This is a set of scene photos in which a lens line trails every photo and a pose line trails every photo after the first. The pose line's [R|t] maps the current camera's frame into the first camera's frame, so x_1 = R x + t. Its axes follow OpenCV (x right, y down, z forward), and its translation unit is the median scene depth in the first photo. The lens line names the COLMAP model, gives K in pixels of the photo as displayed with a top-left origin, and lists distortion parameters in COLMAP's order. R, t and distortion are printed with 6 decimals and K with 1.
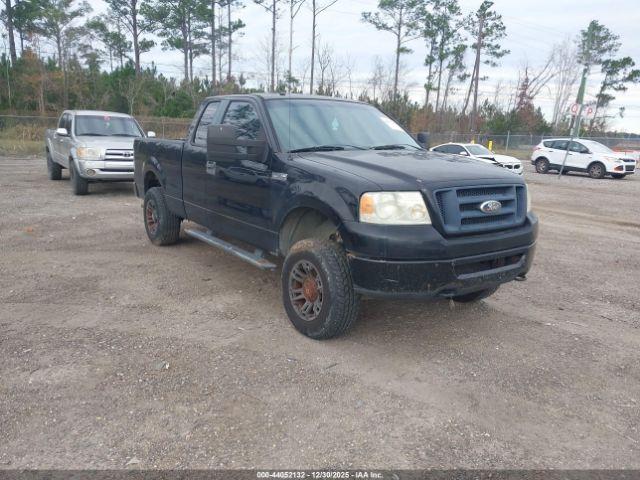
lens RADIAL K [[502.8, 0, 307.7], [0, 502.8, 250.8], [0, 0, 1]] dist [0.005077, -0.004699]
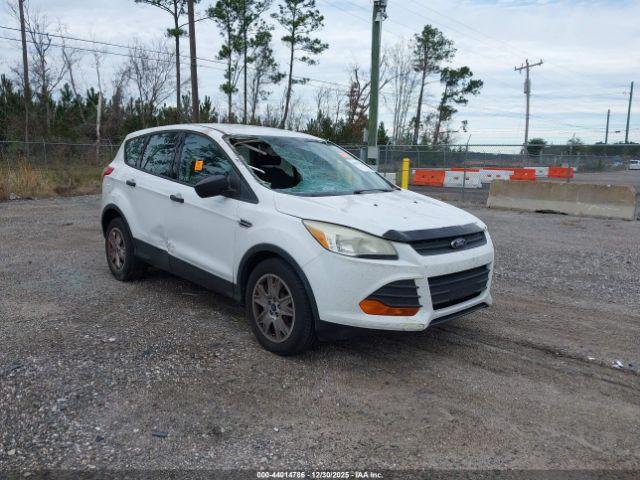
lens RADIAL K [[513.2, 0, 320.0], [0, 513.2, 240.0], [0, 0, 1]] dist [0.003192, 0.002570]
pose [[0.964675, -0.054994, 0.257638, 0.155190], [0.071651, 0.995873, -0.055707, -0.047952], [-0.253511, 0.072199, 0.964634, 0.238172]]
